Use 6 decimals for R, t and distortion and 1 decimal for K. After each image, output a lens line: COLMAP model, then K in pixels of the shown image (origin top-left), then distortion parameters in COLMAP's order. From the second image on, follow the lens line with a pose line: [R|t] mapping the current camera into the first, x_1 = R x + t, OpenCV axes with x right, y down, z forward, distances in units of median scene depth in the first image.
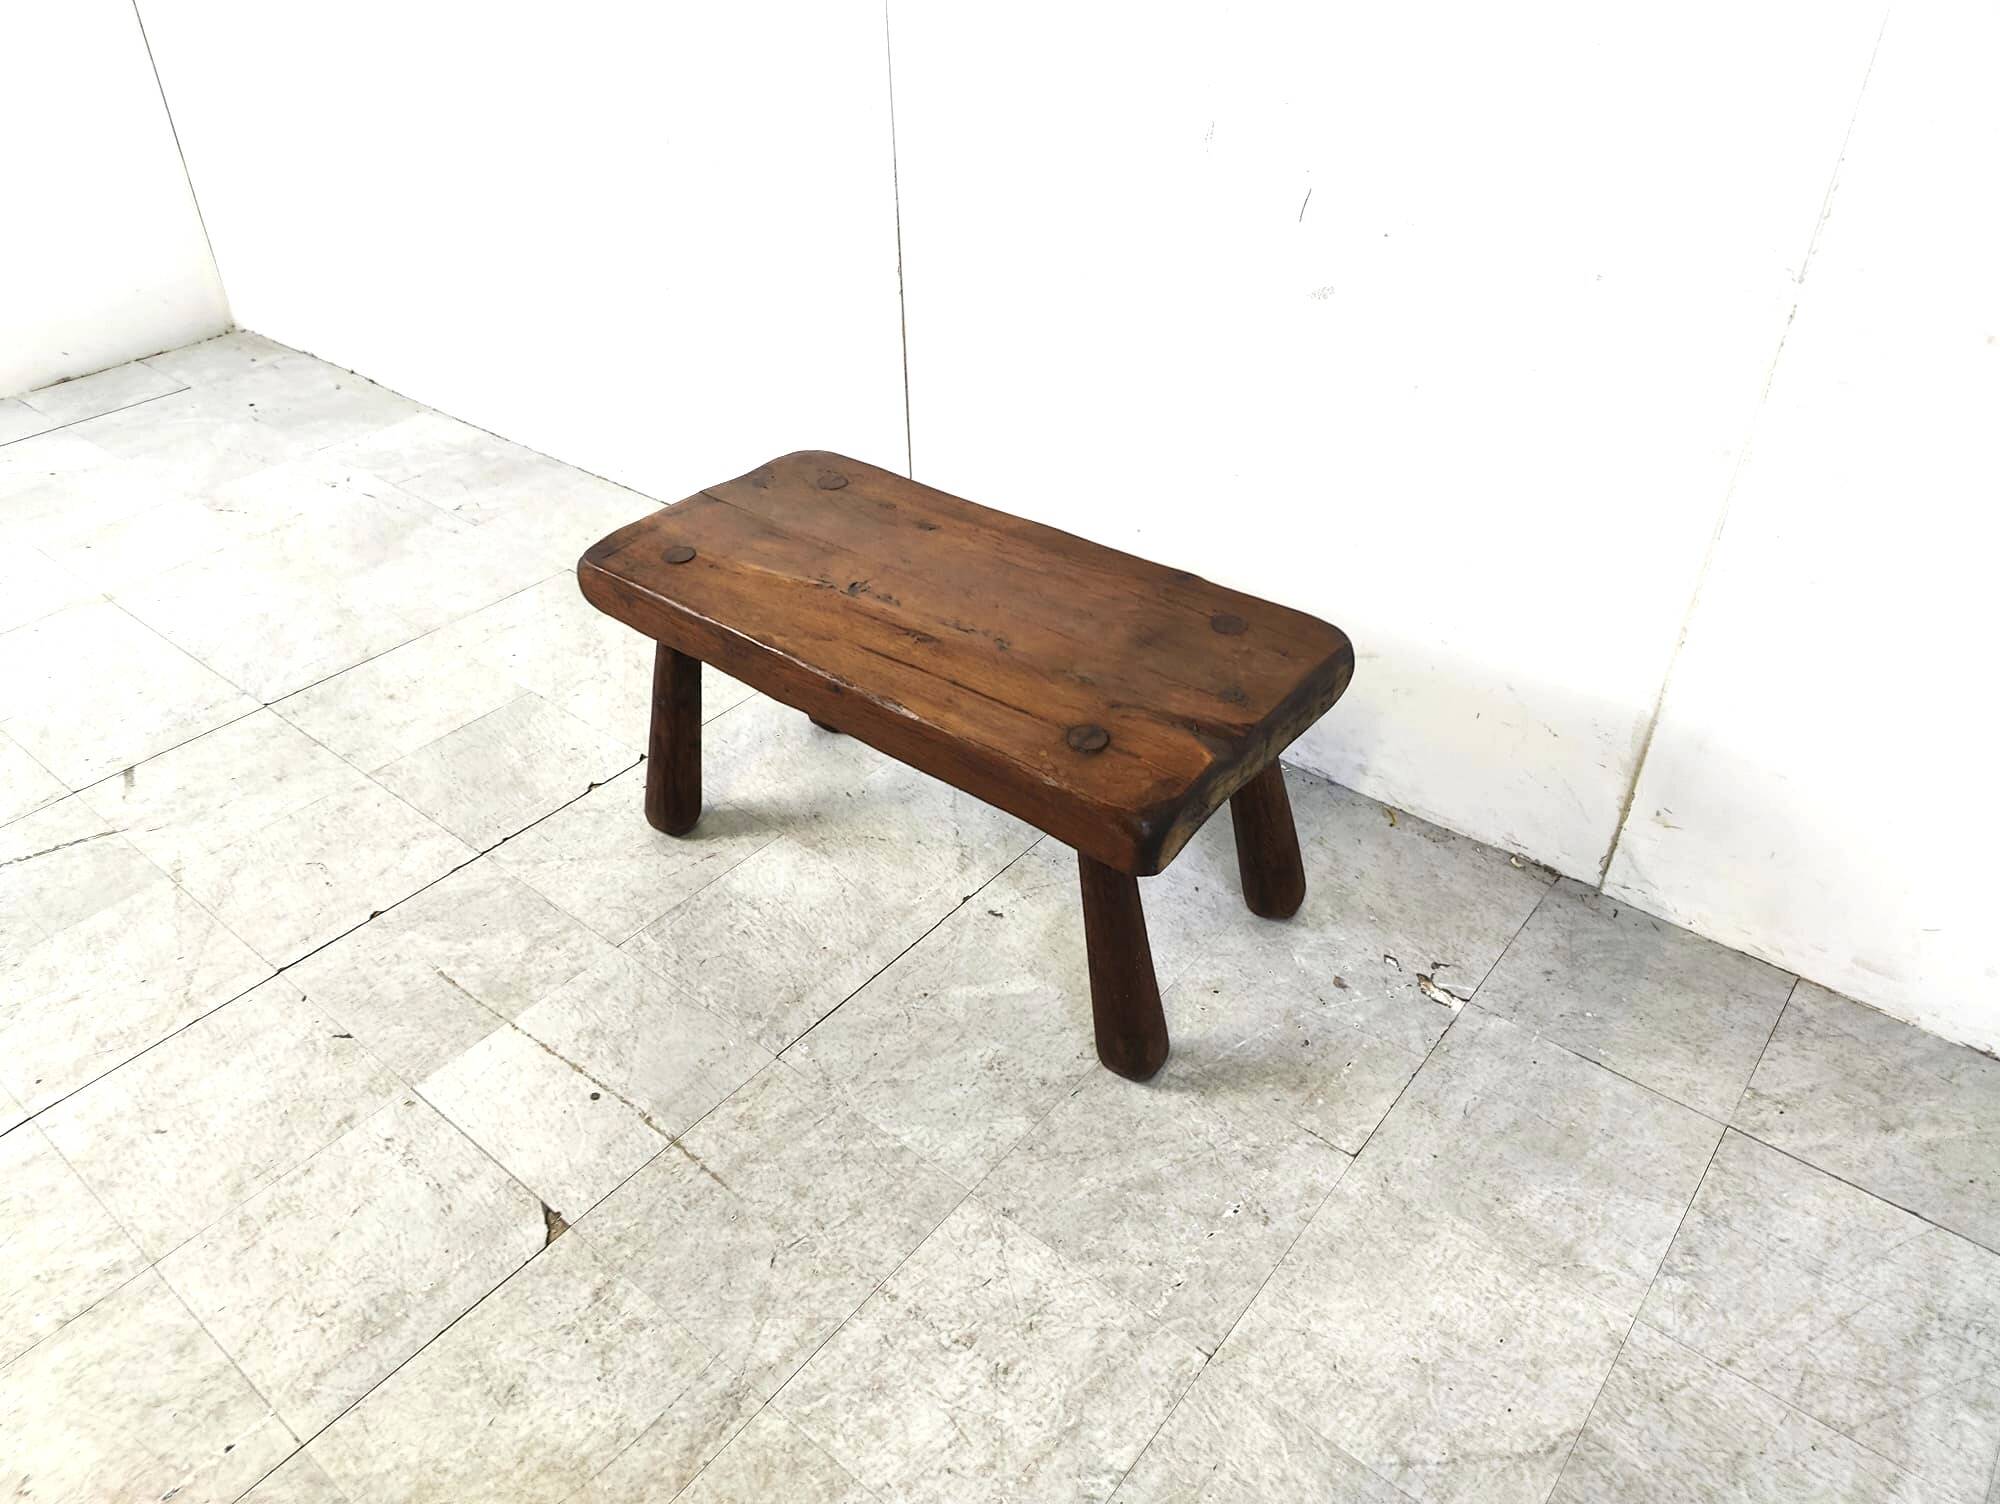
lens RADIAL K [[1383.1, 0, 977.0], [0, 1383.1, 745.3], [0, 0, 1]] dist [0.043052, -0.053287]
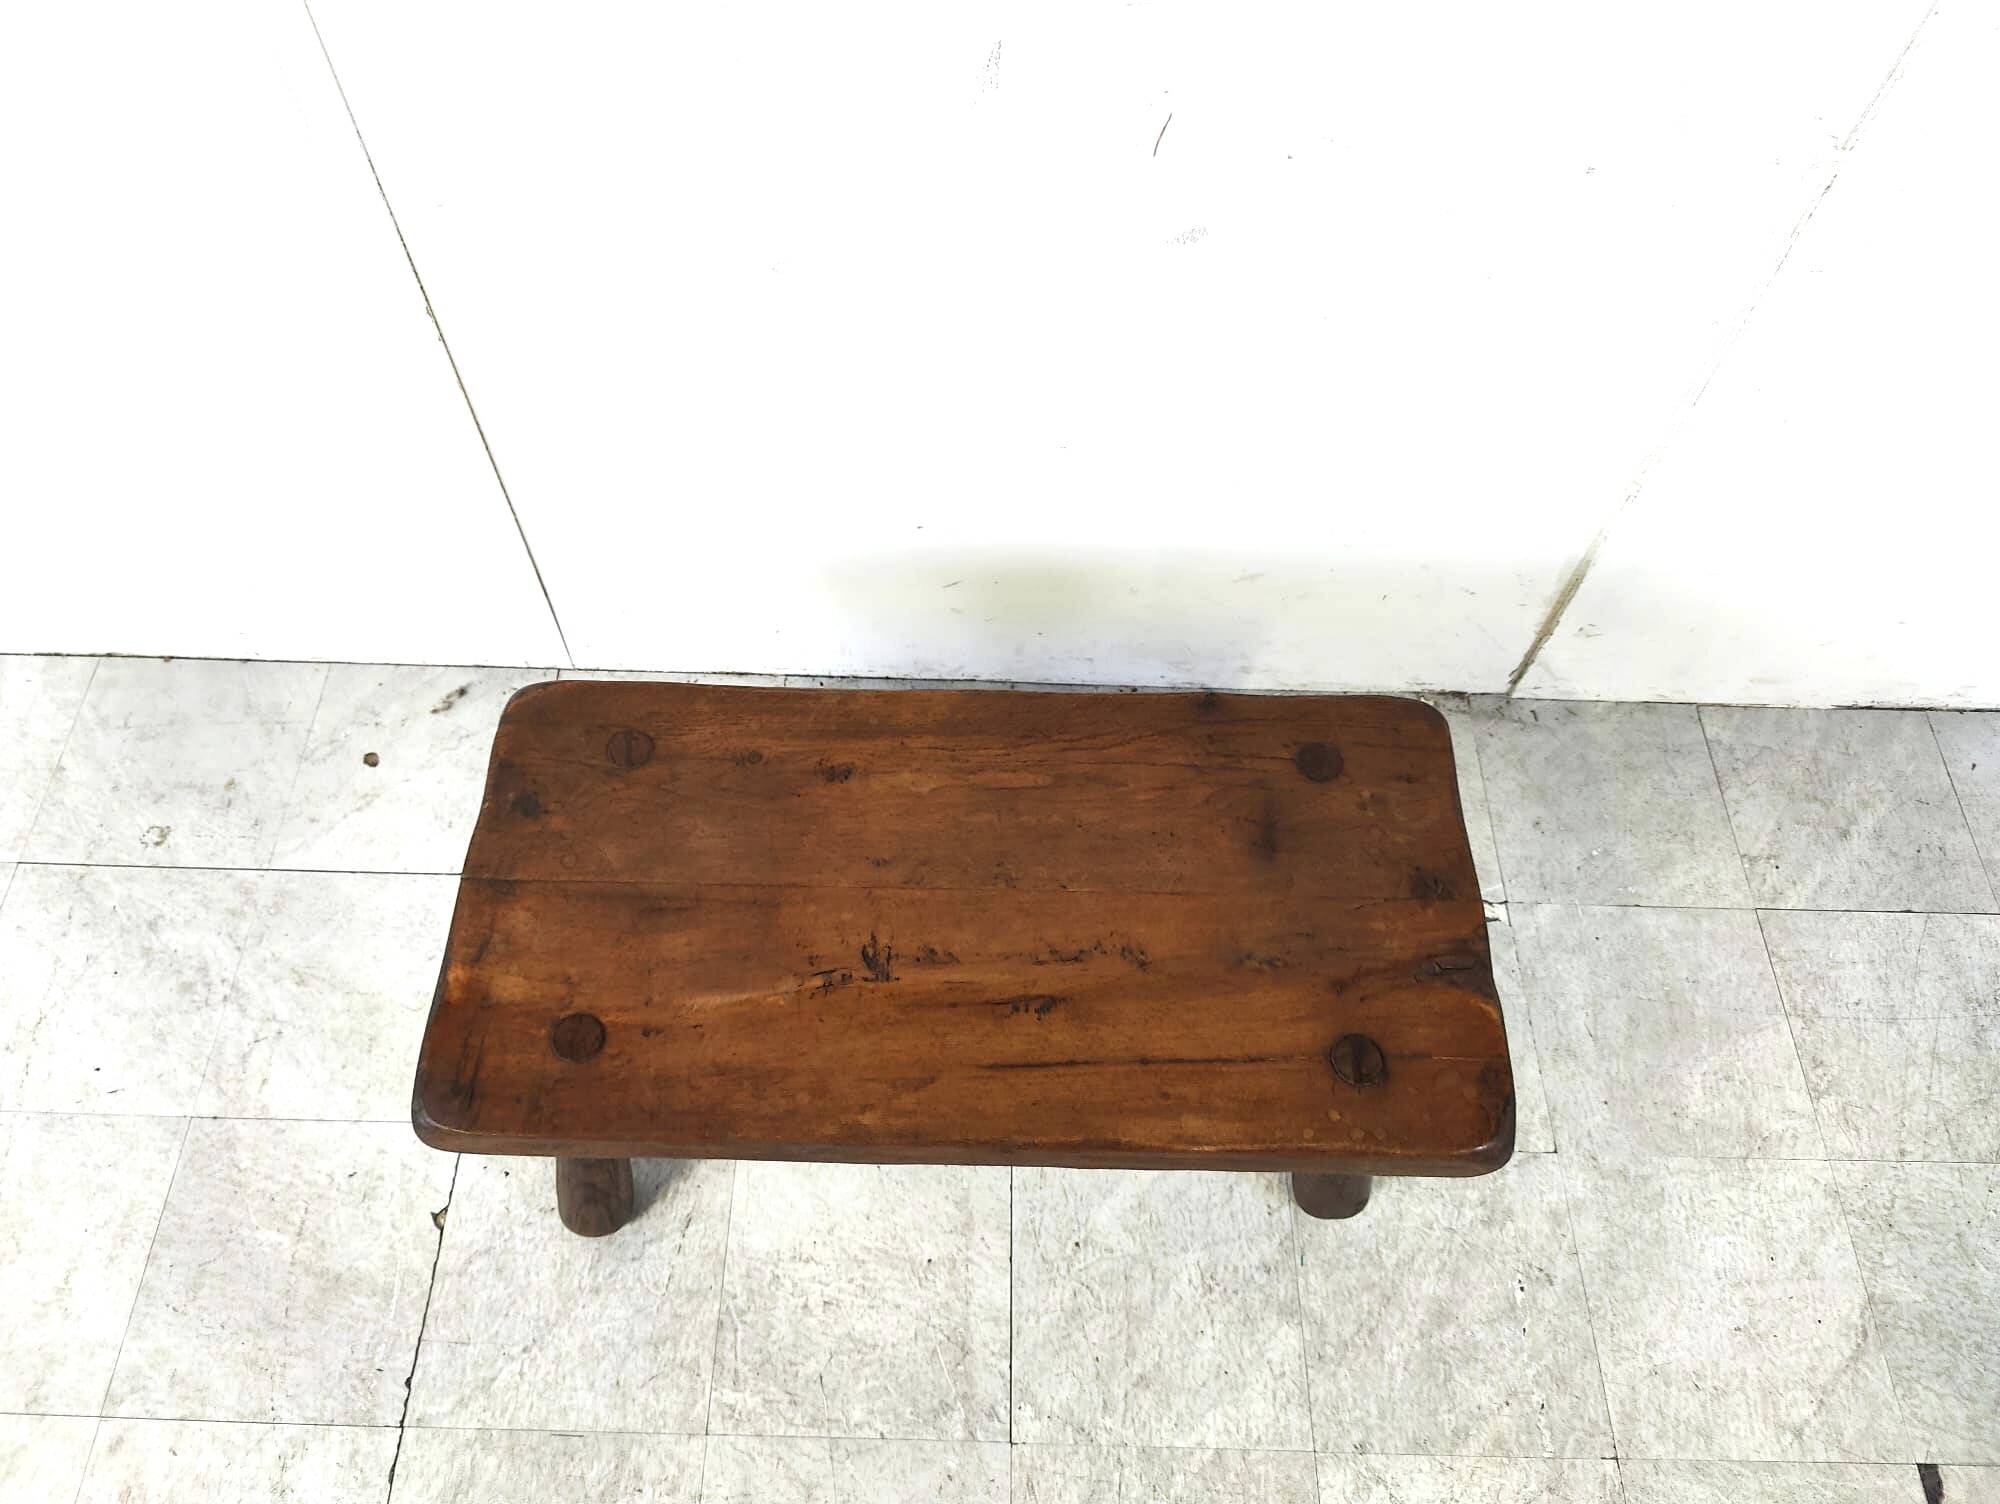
lens RADIAL K [[1383.1, 0, 959.8], [0, 1383.1, 745.5], [0, 0, 1]] dist [0.043052, -0.053287]
pose [[0.785844, -0.516596, 0.339967, -0.250210], [0.339156, 0.819696, 0.461596, -0.541677], [-0.517129, -0.247441, 0.819360, 0.465319]]
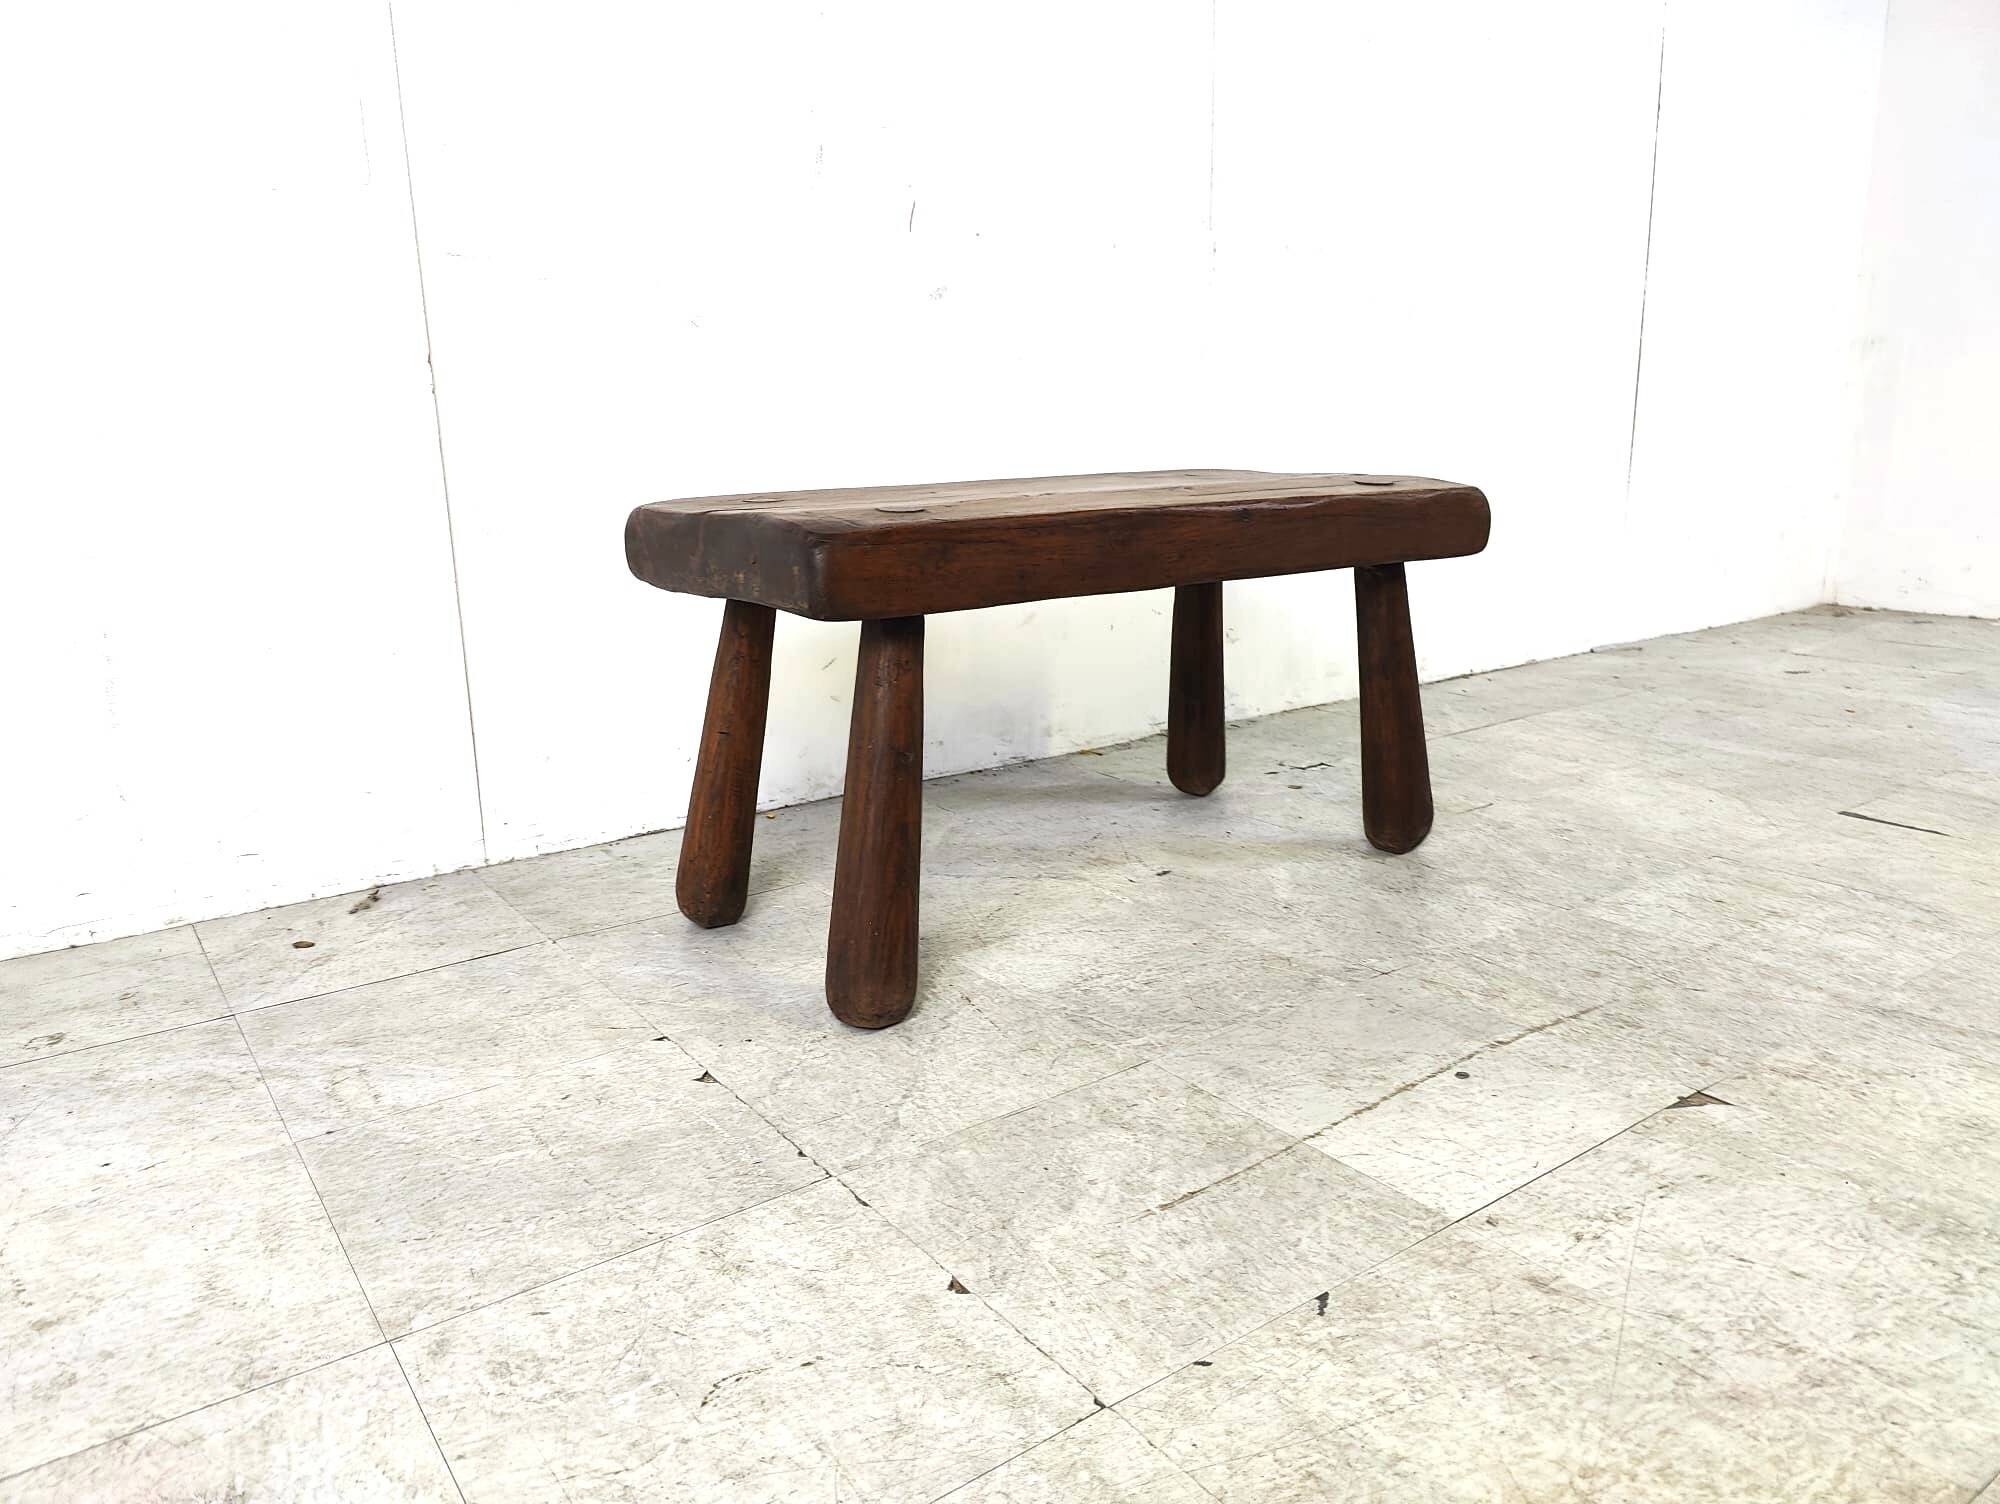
lens RADIAL K [[1383.1, 0, 973.1], [0, 1383.1, 751.4], [0, 0, 1]] dist [0.043052, -0.053287]
pose [[0.268105, -0.214930, 0.939108, -0.988296], [0.577309, 0.816229, 0.021992, -0.036466], [-0.771255, 0.536260, 0.342916, 0.891769]]
